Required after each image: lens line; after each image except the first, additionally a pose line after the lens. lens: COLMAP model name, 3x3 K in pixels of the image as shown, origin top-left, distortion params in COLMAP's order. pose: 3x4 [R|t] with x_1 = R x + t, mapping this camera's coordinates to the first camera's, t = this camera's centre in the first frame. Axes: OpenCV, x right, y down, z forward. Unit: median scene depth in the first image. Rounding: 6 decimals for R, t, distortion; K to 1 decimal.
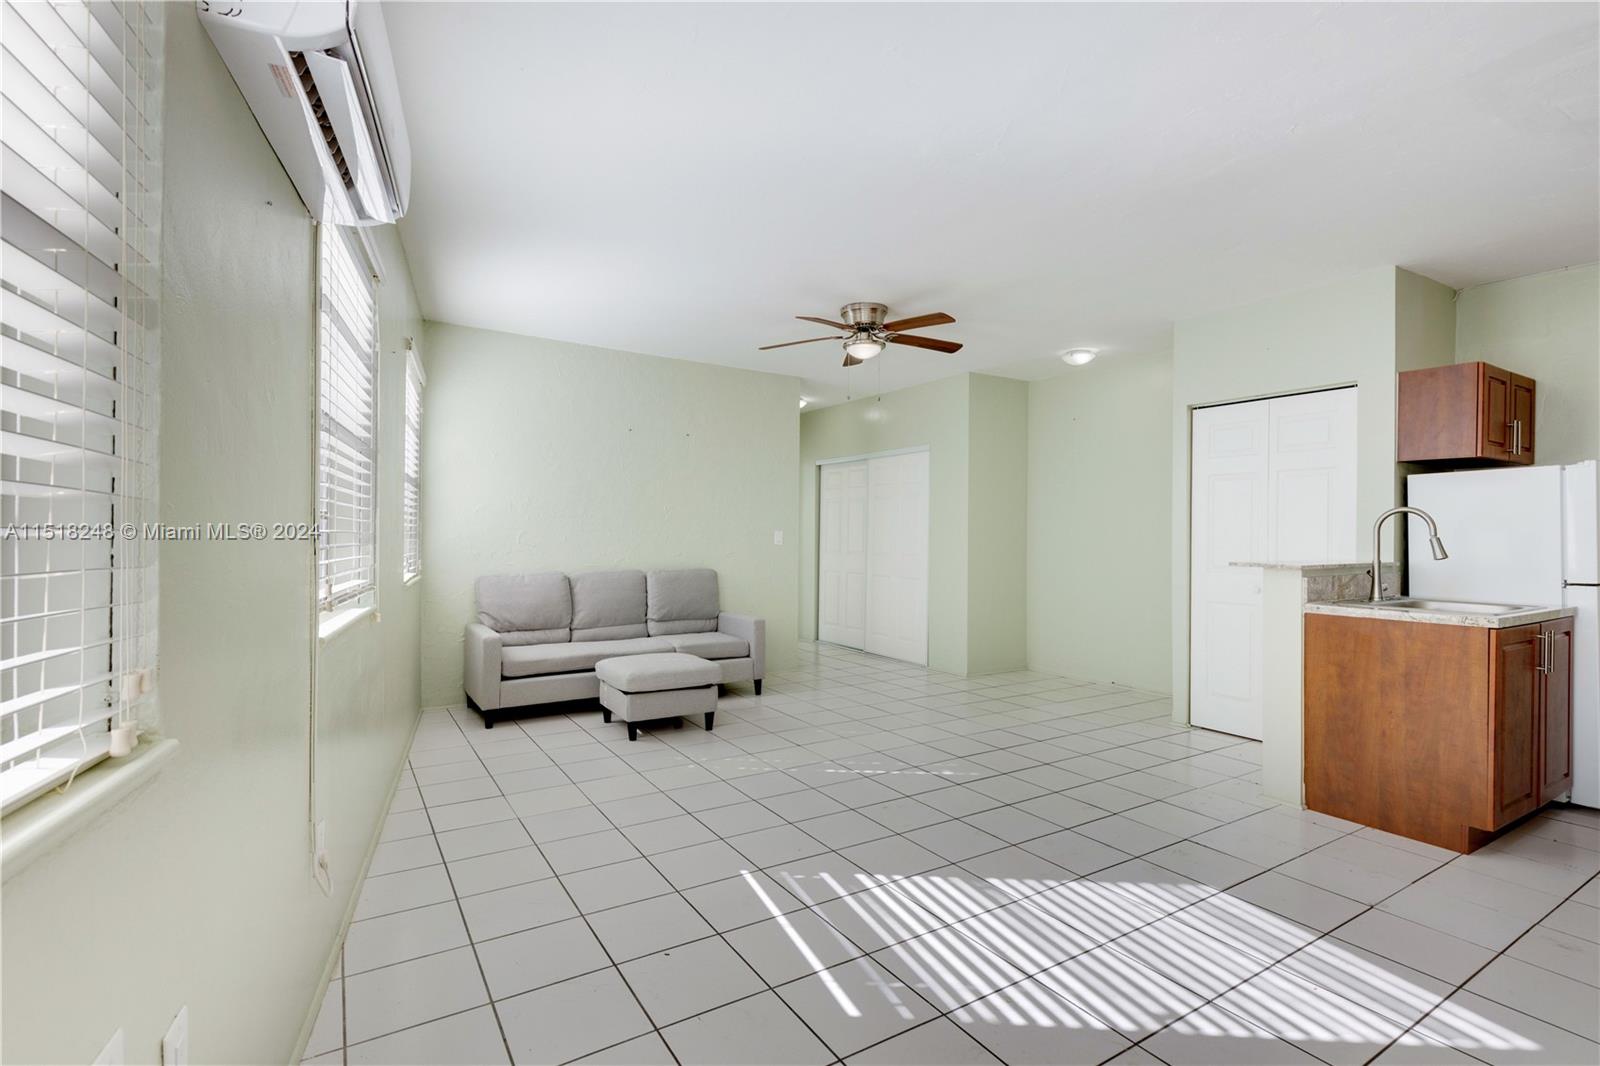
lens RADIAL K [[735.1, 0, 881.6], [0, 735.1, 537.0], [0, 0, 1]] dist [0.002452, -0.000455]
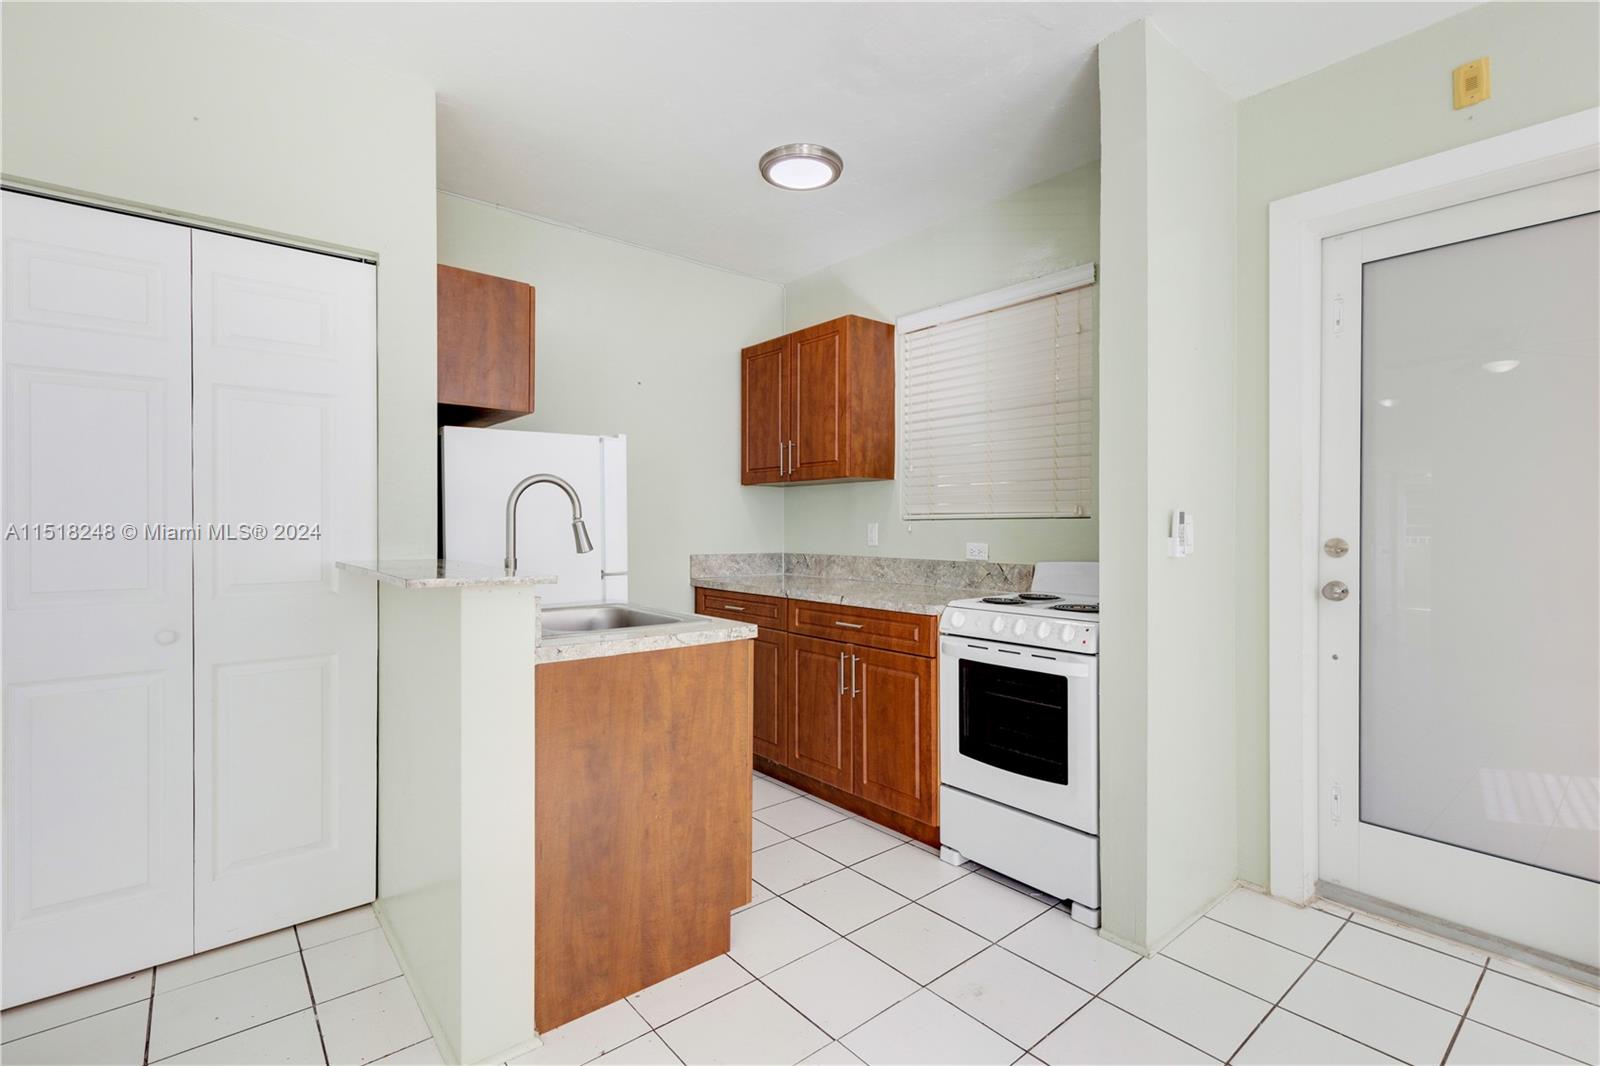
lens RADIAL K [[753.4, 0, 771.4], [0, 753.4, 529.7], [0, 0, 1]] dist [0.000921, -0.000096]
pose [[-0.023885, -0.013455, 0.999624, 0.030256], [0.001187, 0.999908, 0.013488, 0.000184], [-0.999714, 0.001508, -0.023867, 0.647570]]
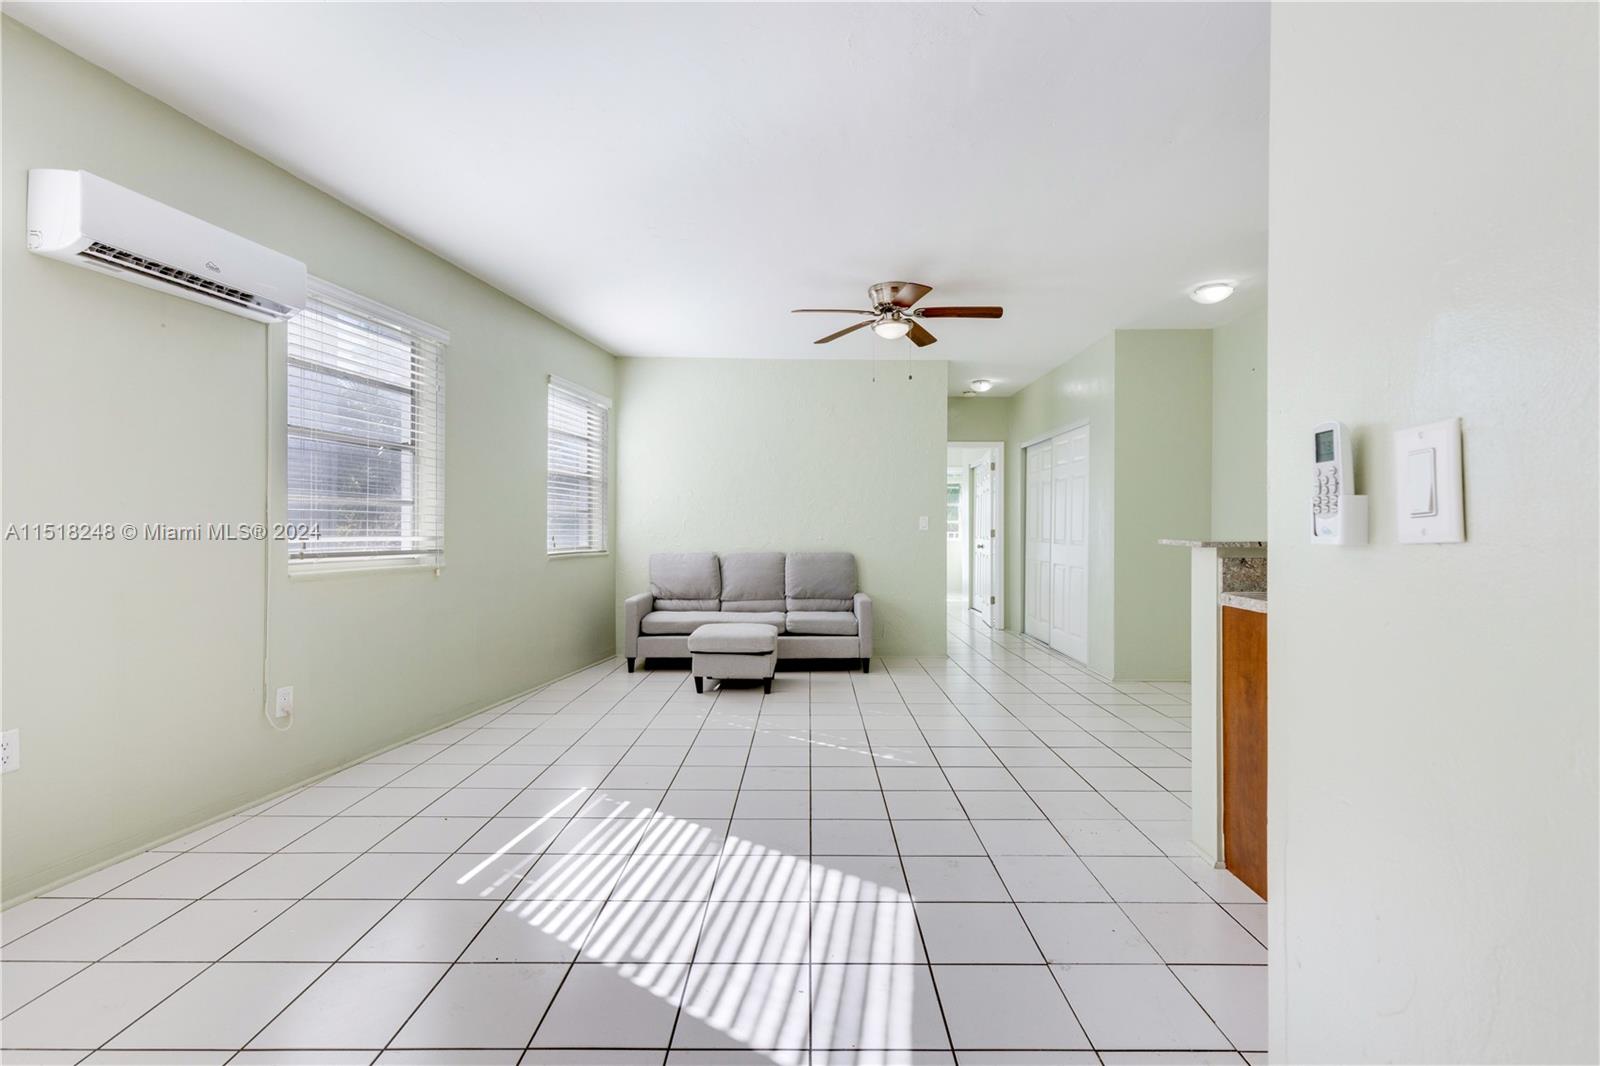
lens RADIAL K [[768.2, 0, 880.3], [0, 768.2, 538.4], [0, 0, 1]] dist [-0.000438, 0.000192]
pose [[0.837240, -0.001516, -0.546834, 0.545109], [0.005986, 0.999962, 0.006393, 0.021455], [0.546803, -0.008626, 0.837217, 0.121398]]
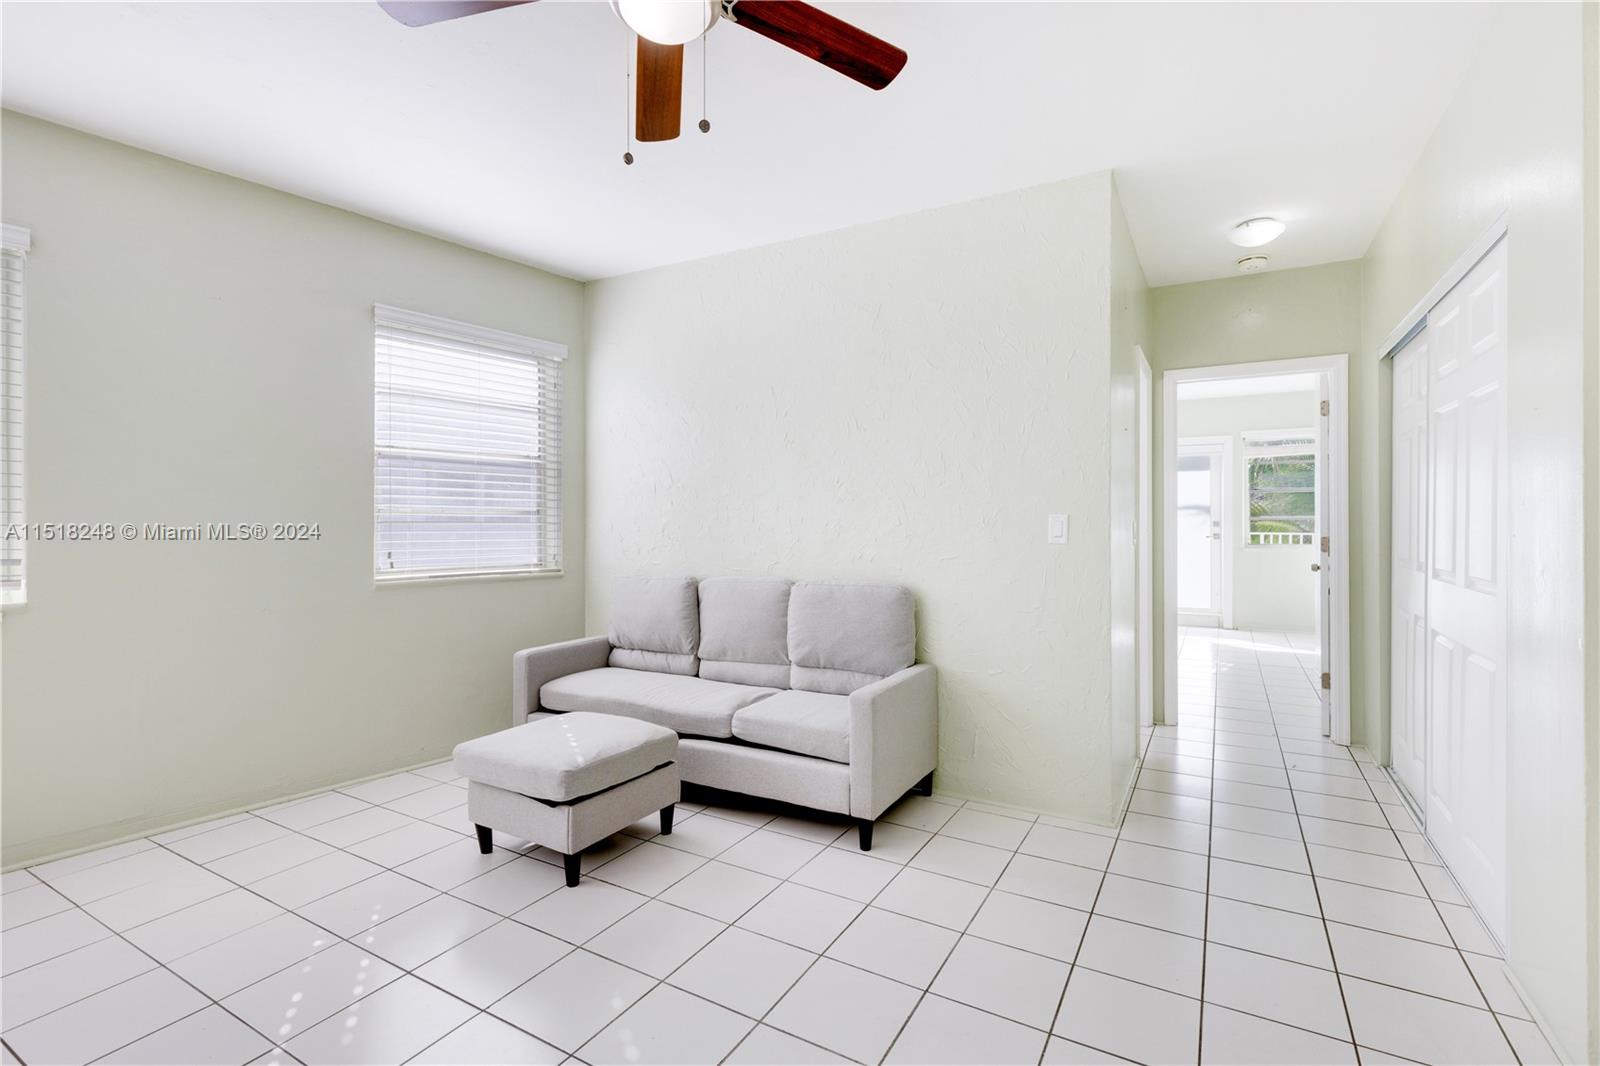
lens RADIAL K [[768.8, 0, 821.1], [0, 768.8, 526.5], [0, 0, 1]] dist [0.000855, -0.000155]
pose [[0.389866, -0.007255, -0.920843, 0.358780], [0.005174, 0.999970, -0.005688, 0.003397], [0.920857, -0.002547, 0.389892, 0.948781]]
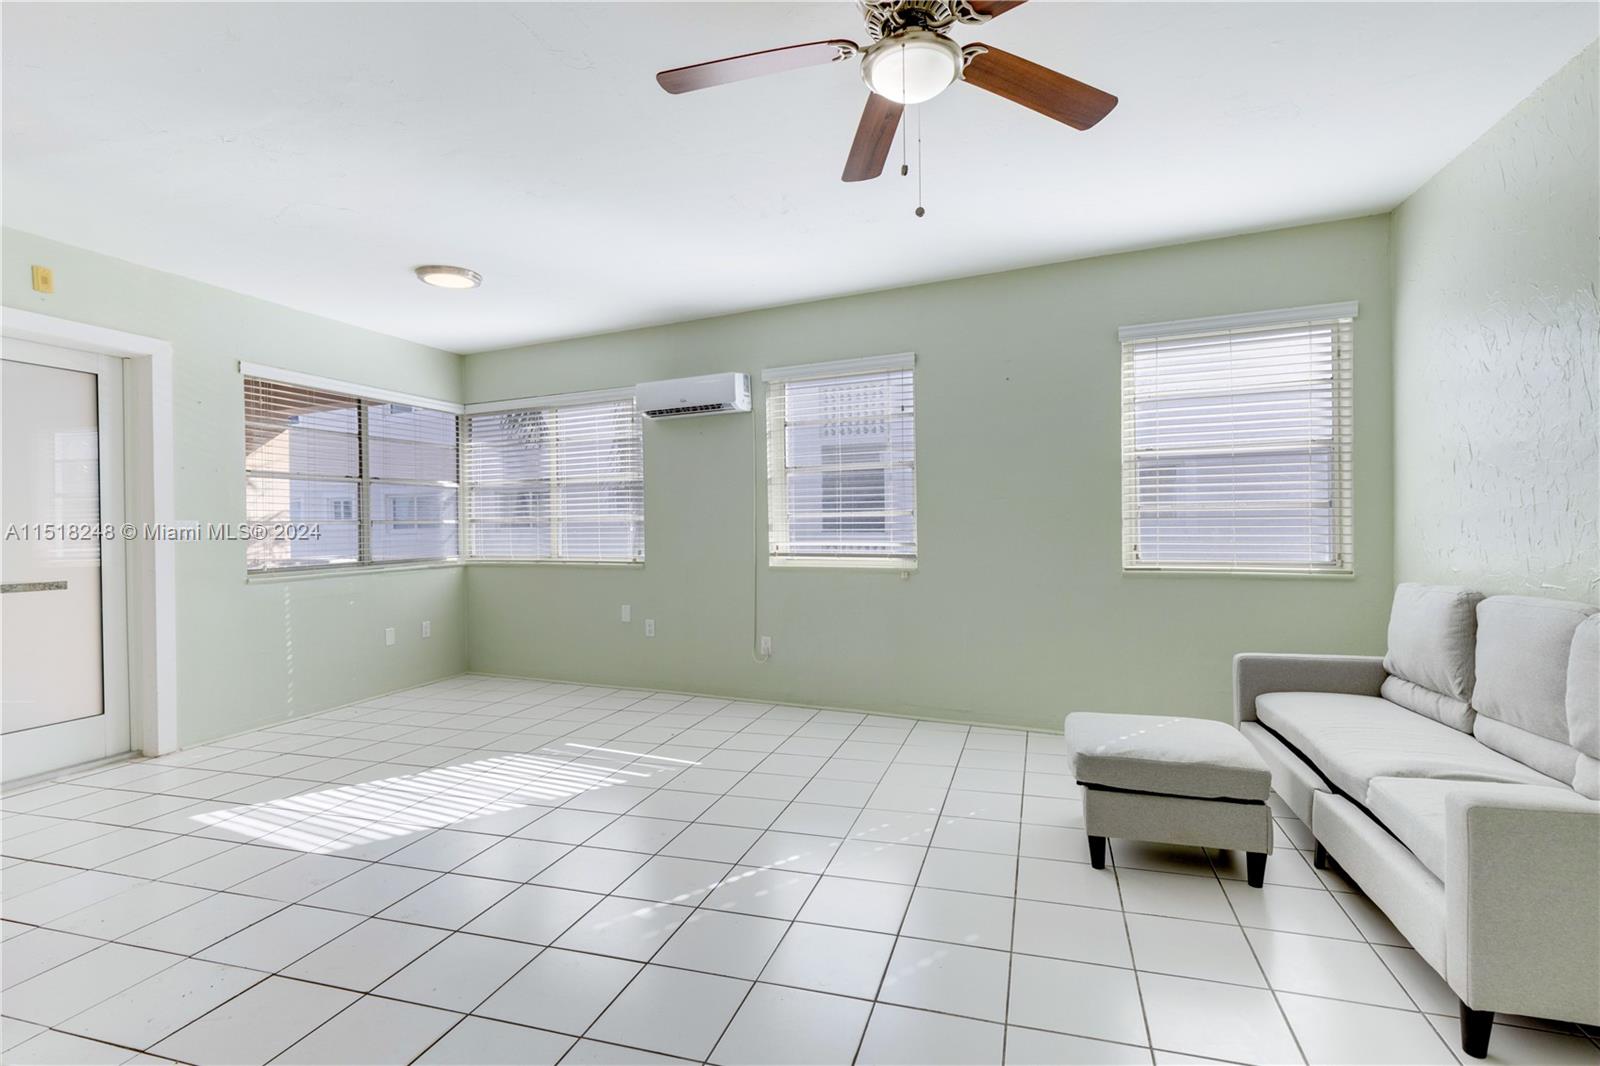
lens RADIAL K [[746.0, 0, 756.0], [0, 746.0, 528.6], [0, 0, 1]] dist [0.003625, -0.000176]
pose [[-0.838585, 0.004806, -0.544749, 0.296653], [0.004997, 0.999987, 0.001130, 0.000771], [0.544747, -0.001774, -0.838598, 1.340492]]
